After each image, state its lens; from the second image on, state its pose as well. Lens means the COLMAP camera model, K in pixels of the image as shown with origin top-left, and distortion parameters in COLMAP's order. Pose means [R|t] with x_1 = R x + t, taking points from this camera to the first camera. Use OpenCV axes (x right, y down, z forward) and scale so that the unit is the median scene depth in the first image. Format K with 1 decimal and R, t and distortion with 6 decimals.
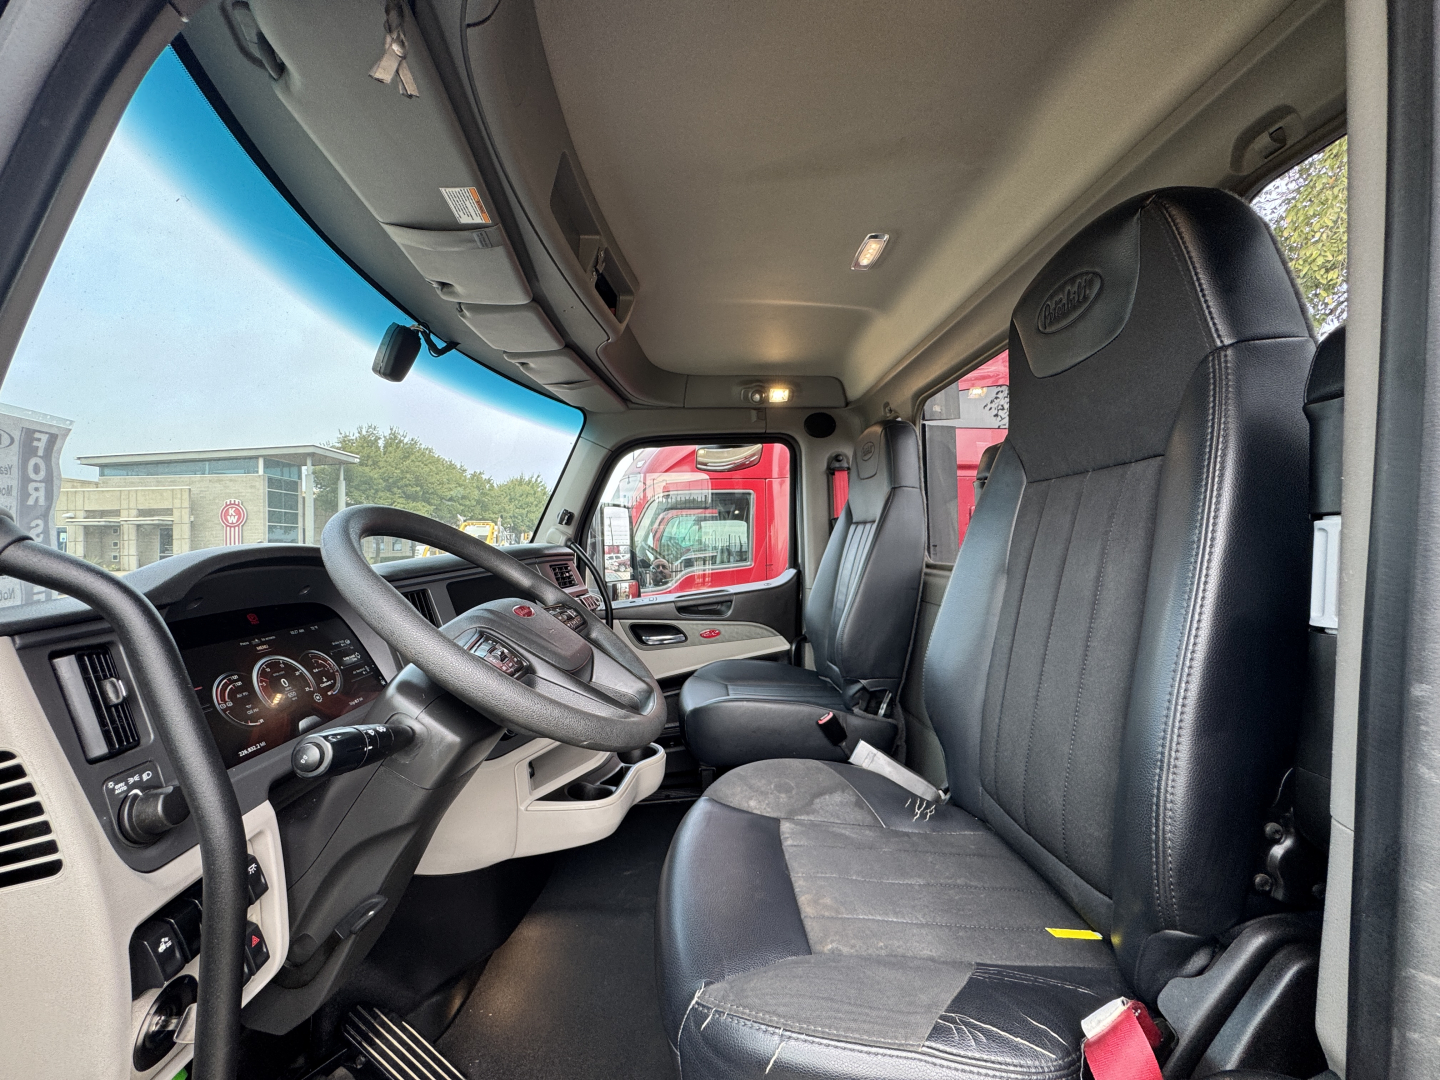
lens RADIAL K [[570.6, 0, 721.5], [0, 570.6, 542.5], [0, 0, 1]] dist [-0.003363, 0.000077]
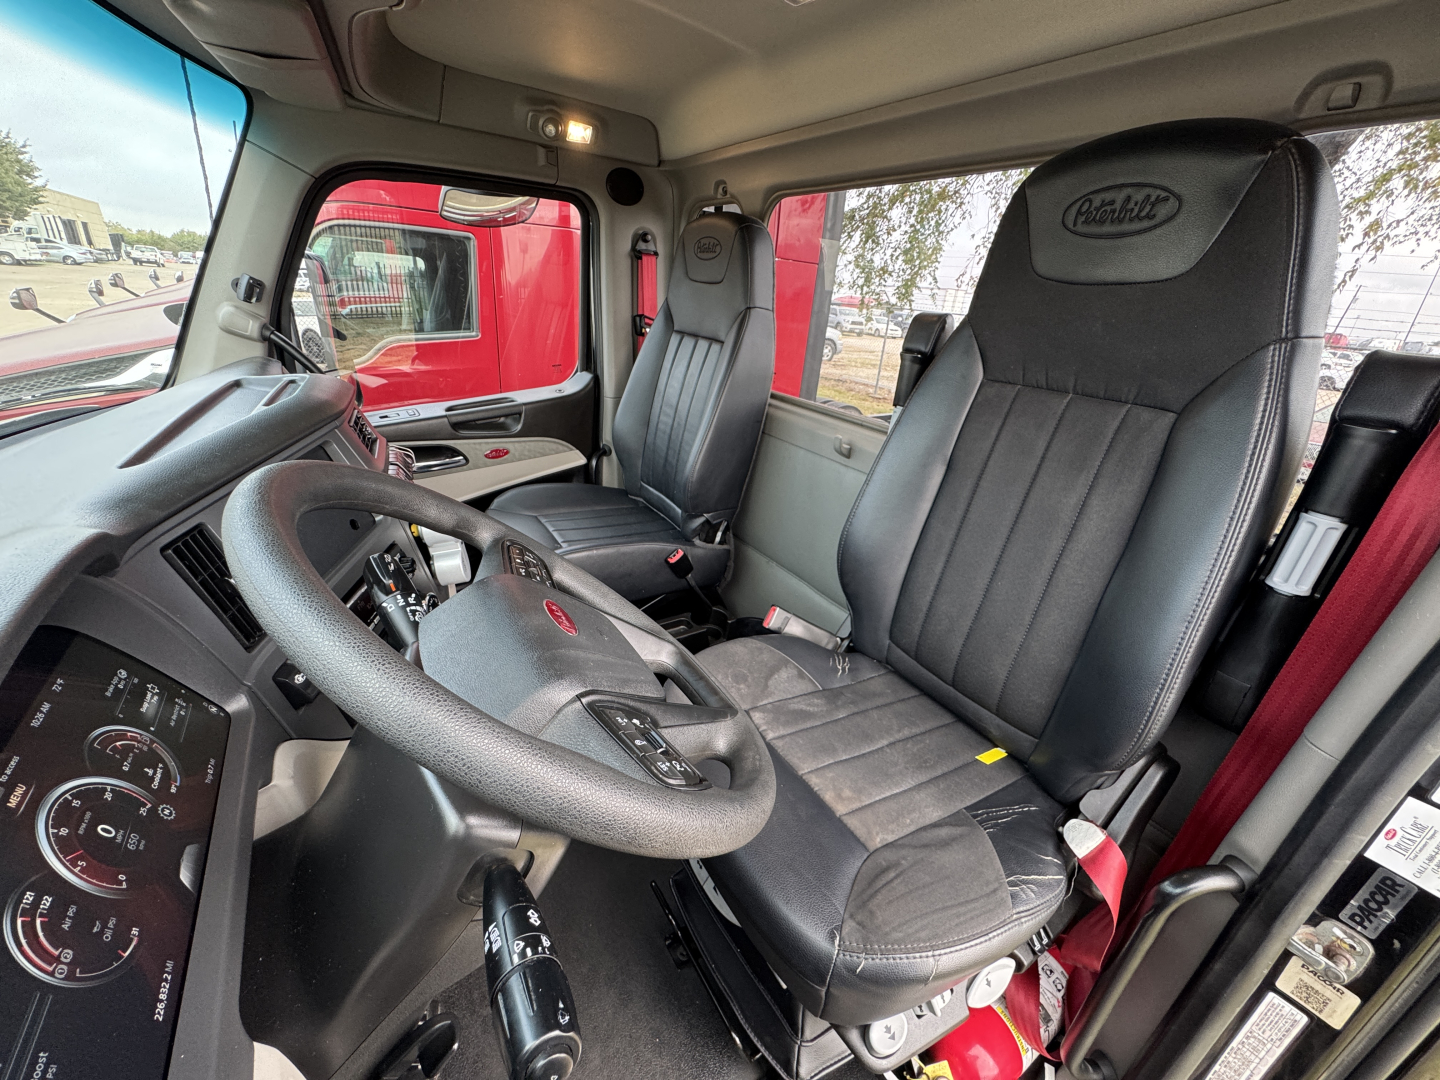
lens RADIAL K [[570.6, 0, 721.1], [0, 570.6, 540.6], [0, 0, 1]] dist [-0.003363, 0.000077]
pose [[0.858630, -0.128000, 0.496358, -0.227982], [-0.090724, 0.915086, 0.392921, -0.109796], [-0.504504, -0.382405, 0.774107, 0.188373]]
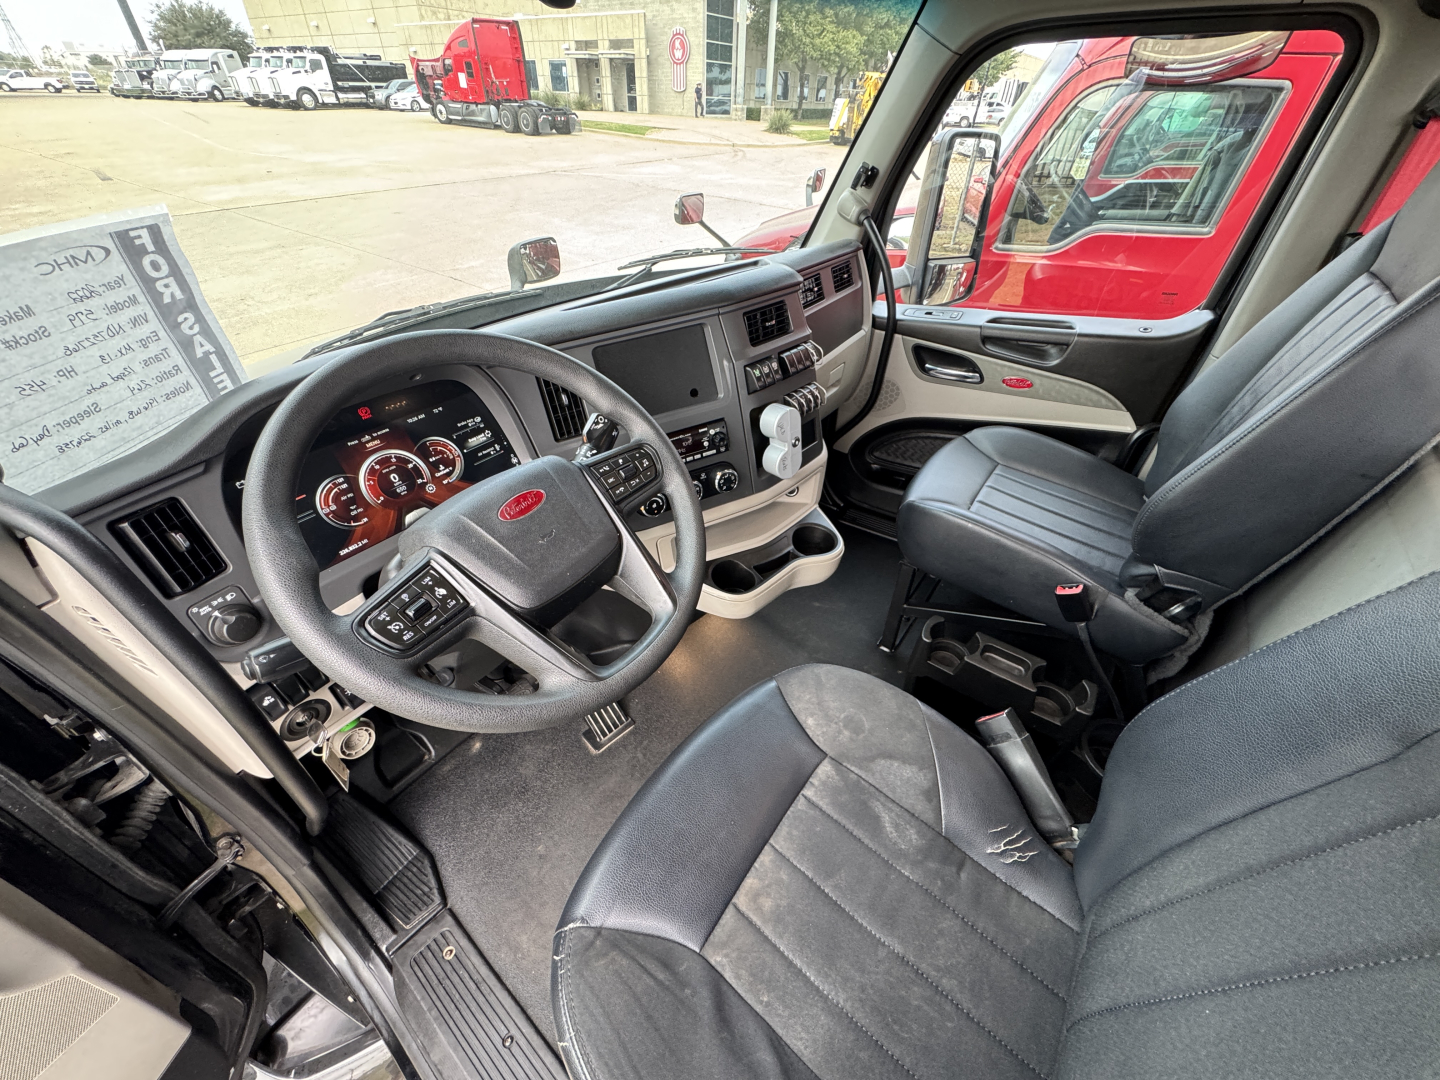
lens RADIAL K [[570.6, 0, 720.0], [0, 570.6, 542.5], [0, 0, 1]] dist [-0.003363, 0.000077]
pose [[0.788182, 0.411865, -0.457313, 0.131991], [-0.039998, 0.775775, 0.629741, -0.170760], [0.614141, -0.478059, 0.627926, 0.281282]]
